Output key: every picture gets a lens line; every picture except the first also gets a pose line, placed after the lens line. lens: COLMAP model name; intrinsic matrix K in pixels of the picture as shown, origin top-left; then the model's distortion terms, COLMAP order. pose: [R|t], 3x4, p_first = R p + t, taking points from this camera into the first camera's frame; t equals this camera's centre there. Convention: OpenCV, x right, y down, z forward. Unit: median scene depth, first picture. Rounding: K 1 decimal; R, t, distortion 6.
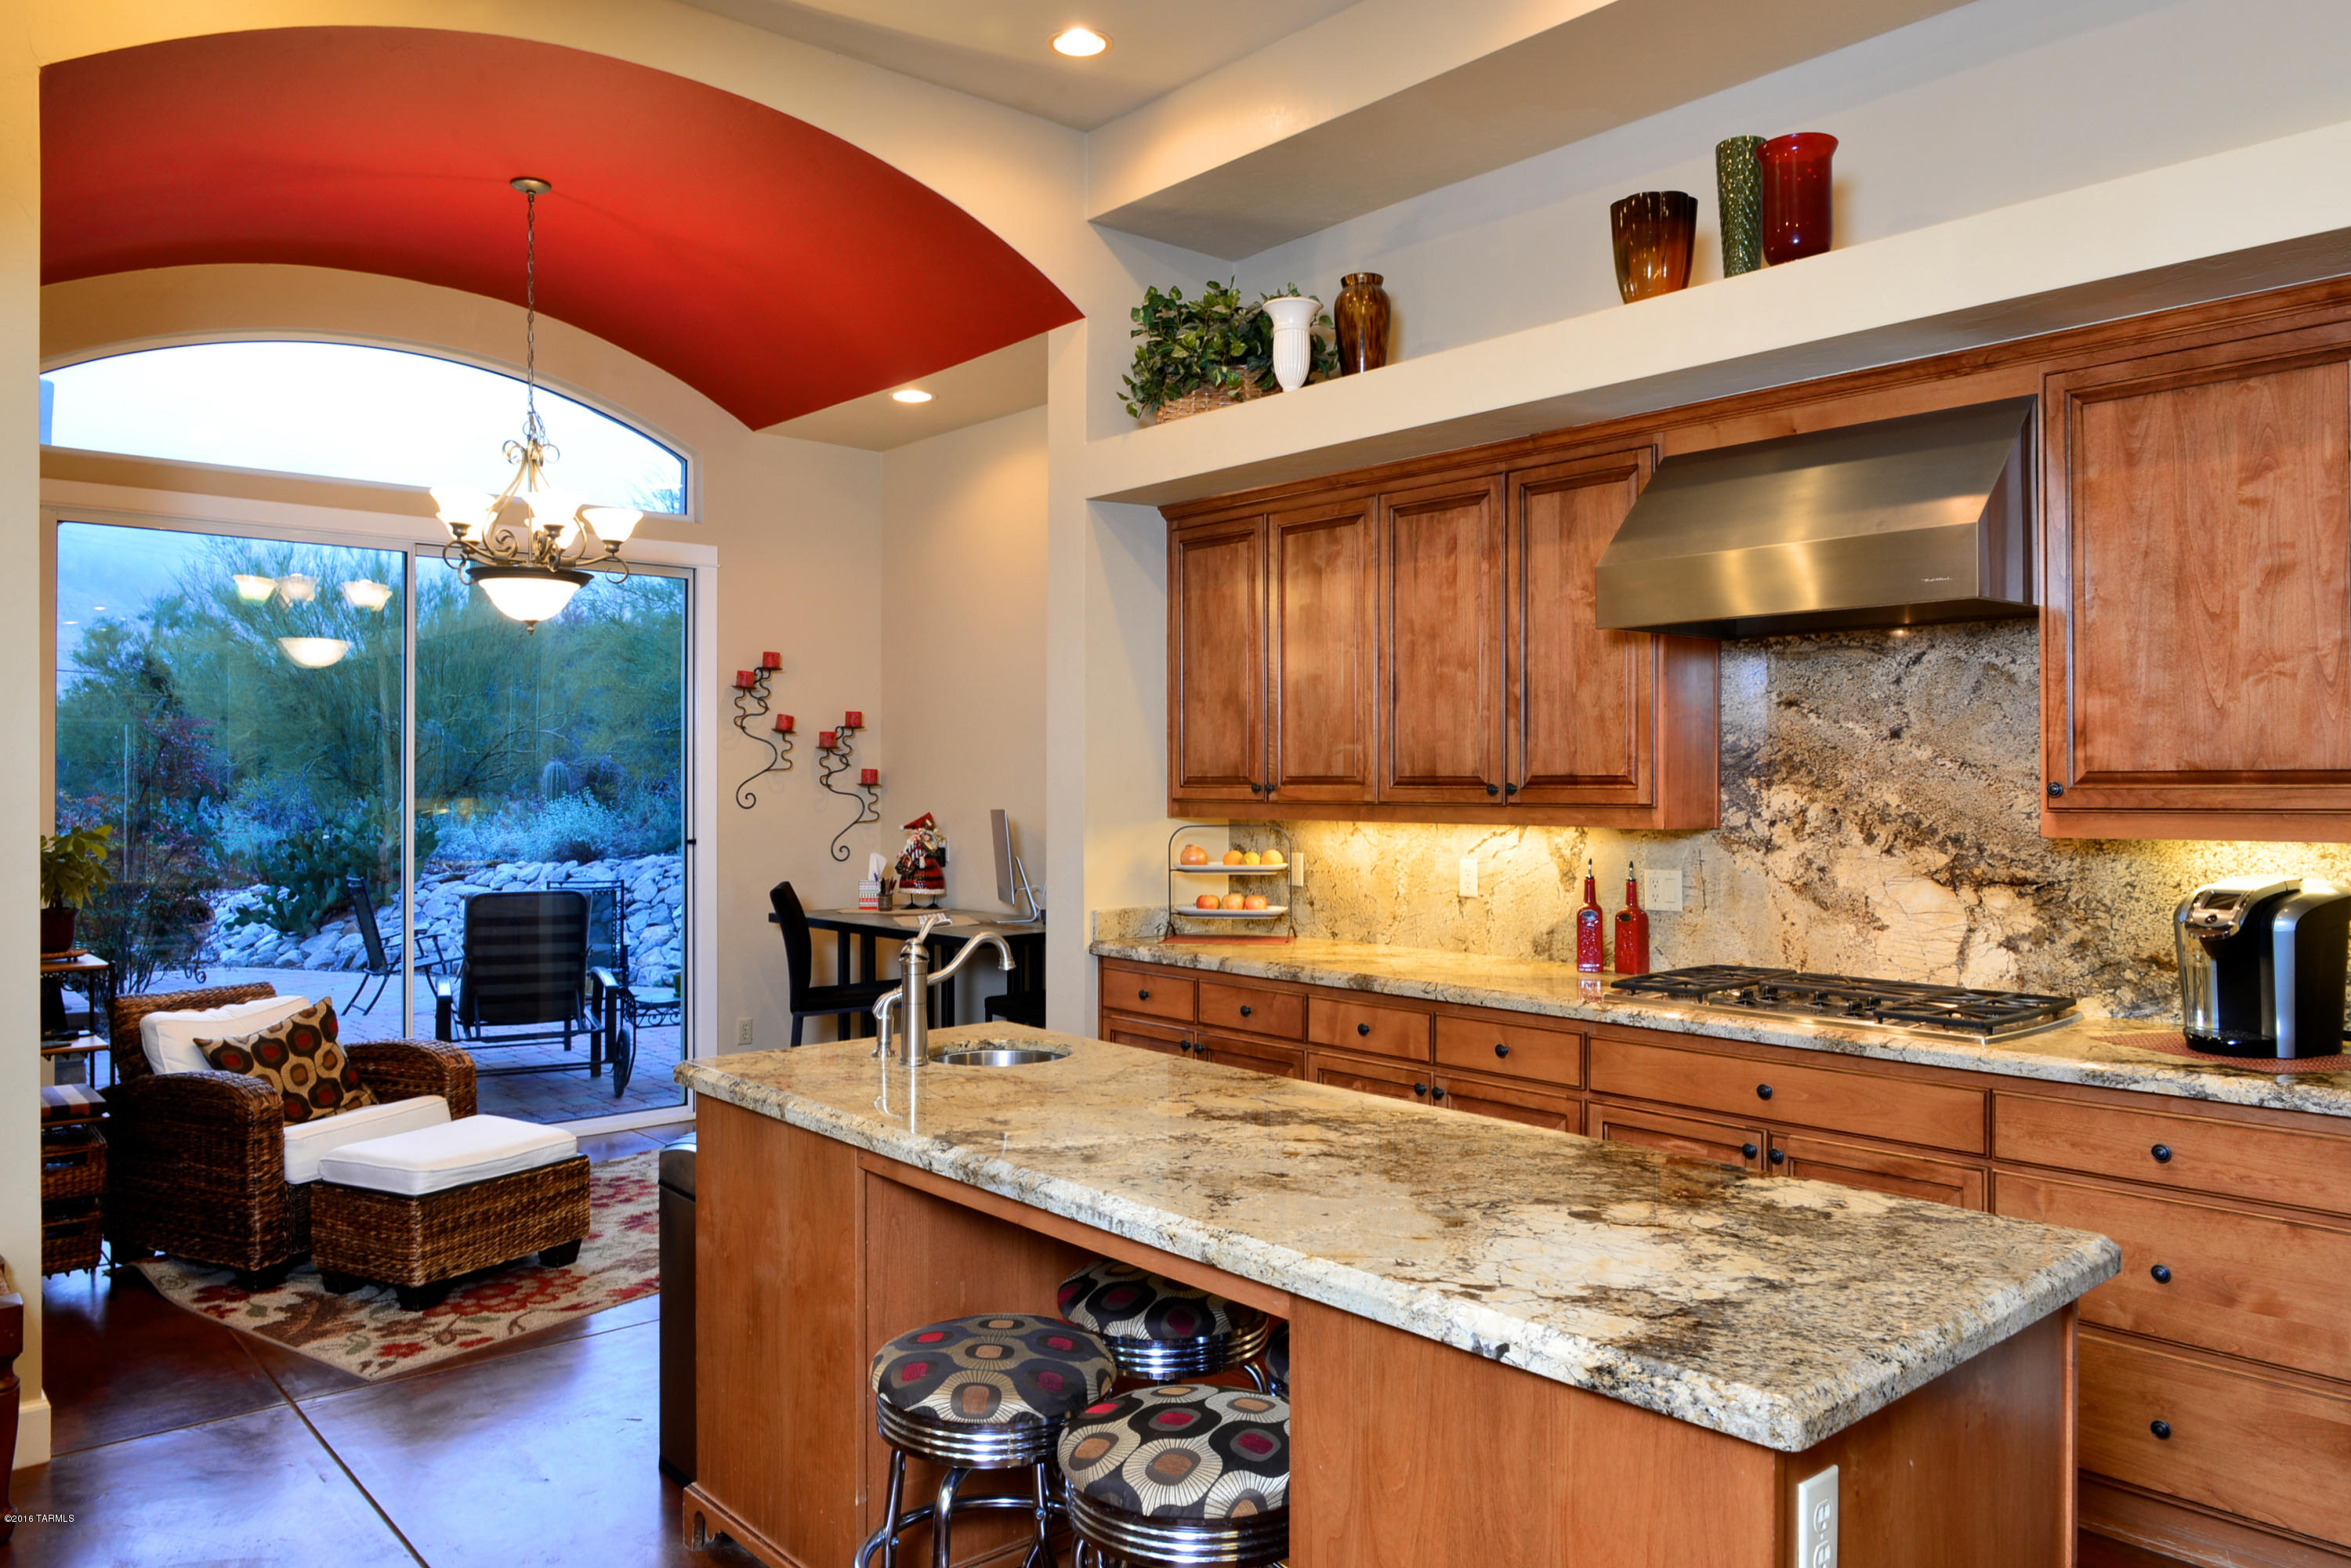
lens RADIAL K [[1600.9, 0, 1184.1], [0, 1600.9, 782.3], [0, 0, 1]] dist [-0.007149, -0.009884]
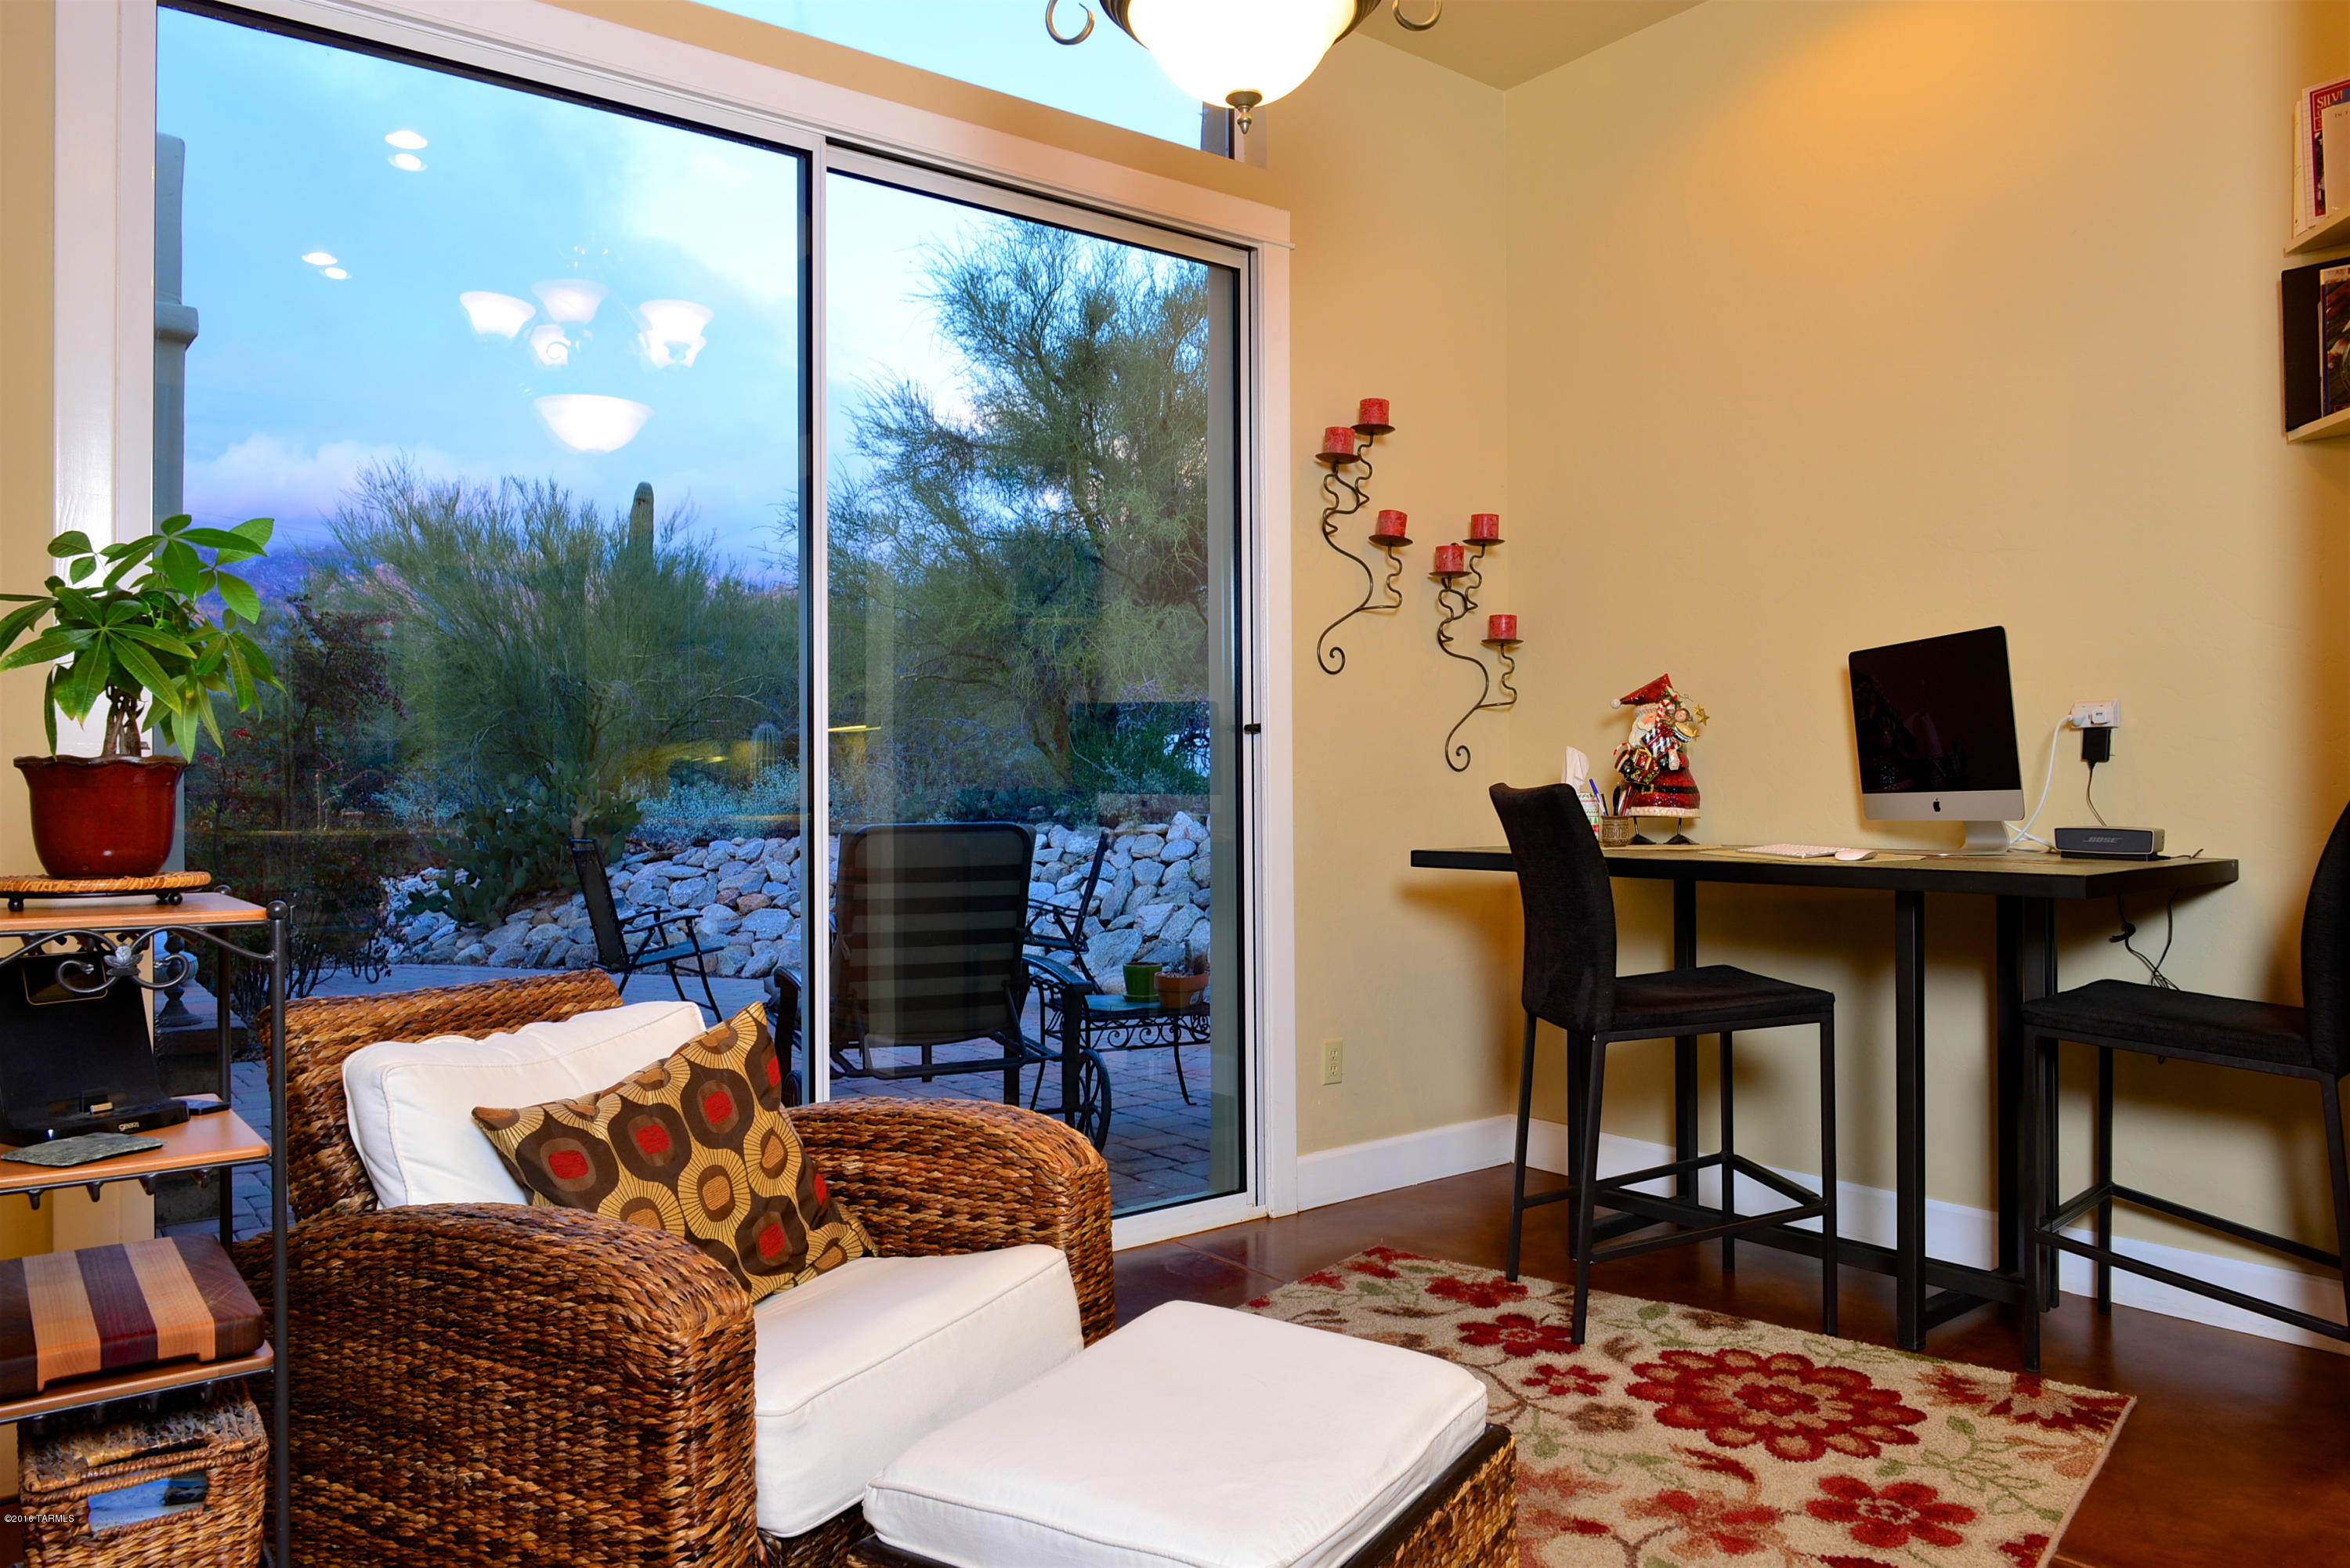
lens RADIAL K [[1600.1, 0, 1197.0], [0, 1600.1, 784.8], [0, 0, 1]] dist [-0.007149, -0.009884]
pose [[0.998054, -0.007946, -0.061843, -0.434184], [0.007918, 0.999968, -0.000698, 0.085273], [0.061846, 0.000207, 0.998086, 0.640611]]
